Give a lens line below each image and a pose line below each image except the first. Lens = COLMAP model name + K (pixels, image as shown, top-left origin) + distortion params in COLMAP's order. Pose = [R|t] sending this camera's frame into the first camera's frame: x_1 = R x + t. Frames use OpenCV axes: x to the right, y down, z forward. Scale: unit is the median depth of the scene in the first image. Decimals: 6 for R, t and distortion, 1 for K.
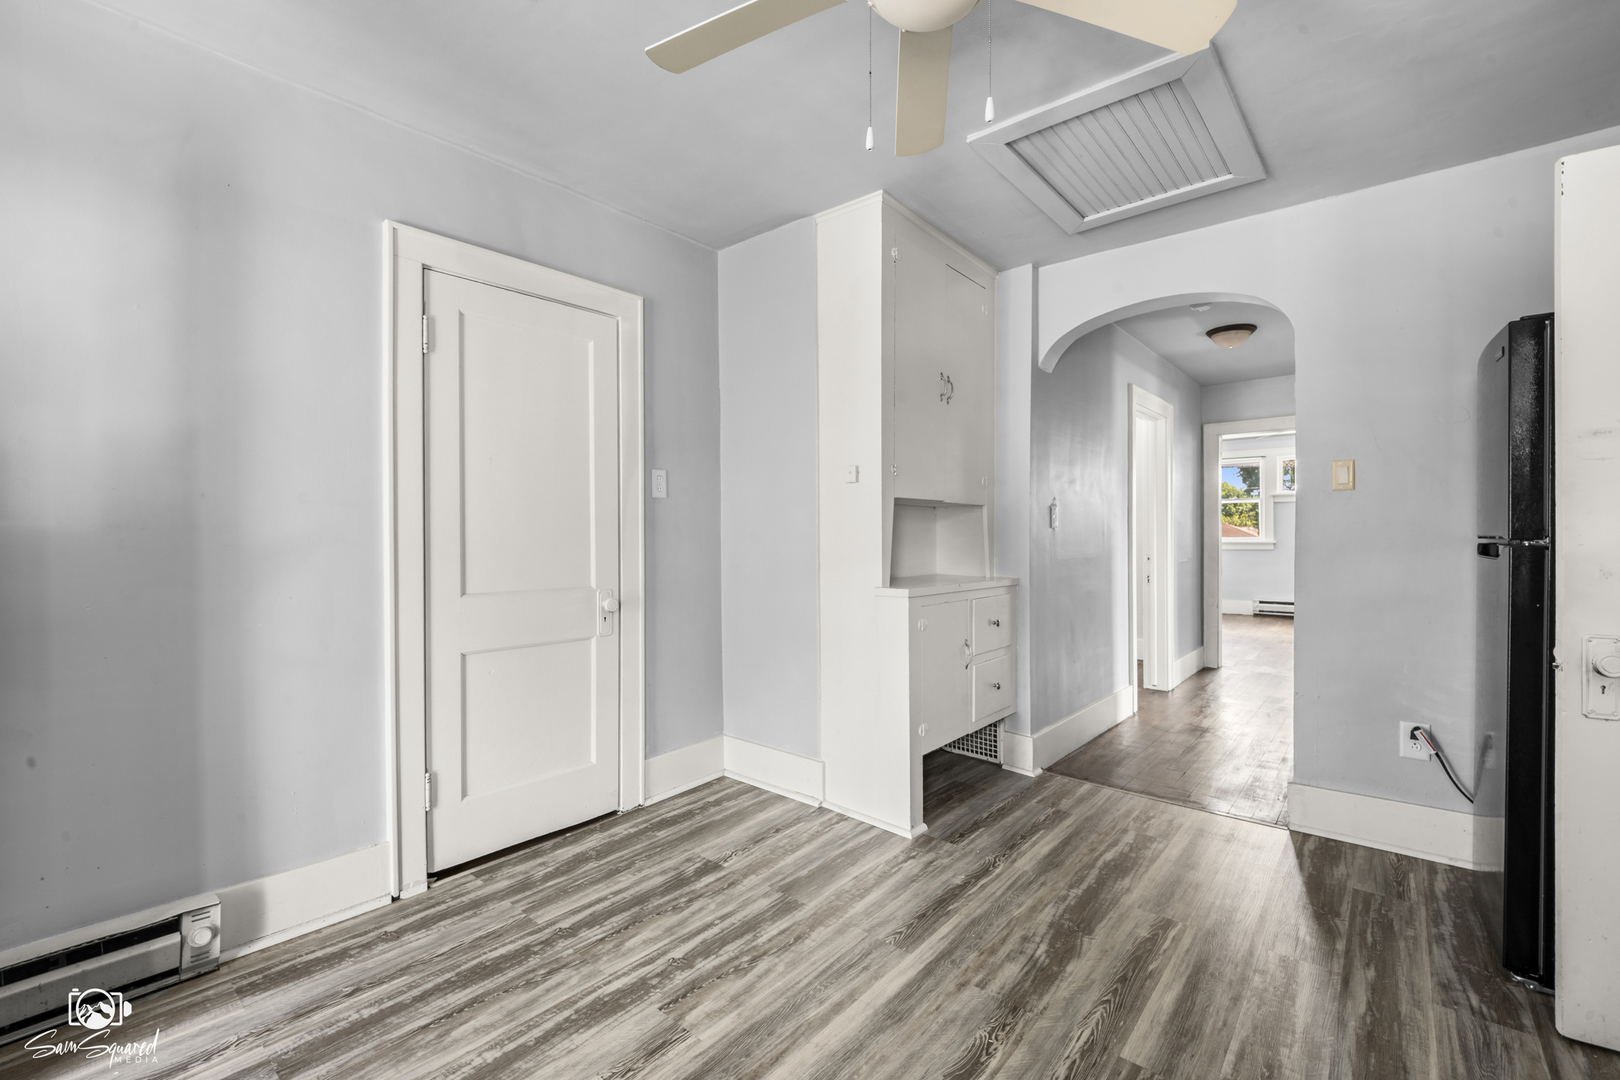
lens RADIAL K [[686.4, 0, 812.9], [0, 686.4, 551.3], [0, 0, 1]] dist [0.000236, -0.015565]
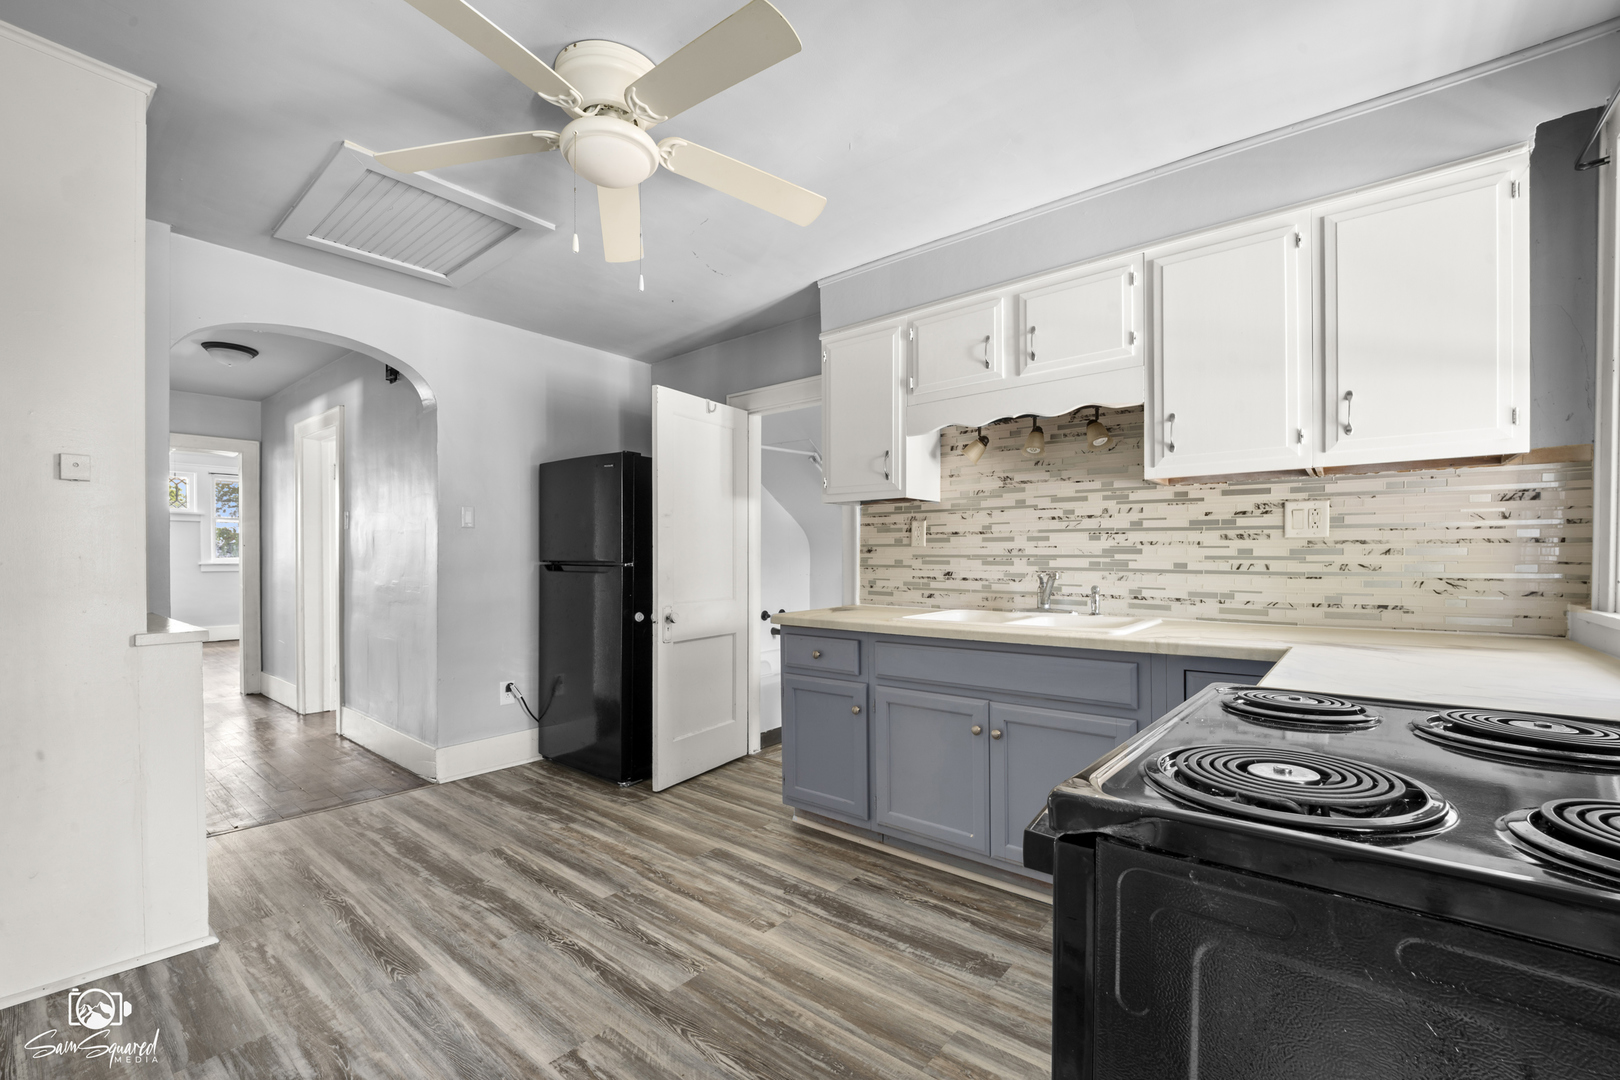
lens RADIAL K [[707.4, 0, 800.2], [0, 707.4, 561.8], [0, 0, 1]] dist [-0.000137, -0.000338]
pose [[-0.001836, -0.008871, 0.999959, -0.836866], [0.024656, 0.999656, 0.008913, -0.011183], [-0.999694, 0.024671, -0.001616, 0.402237]]
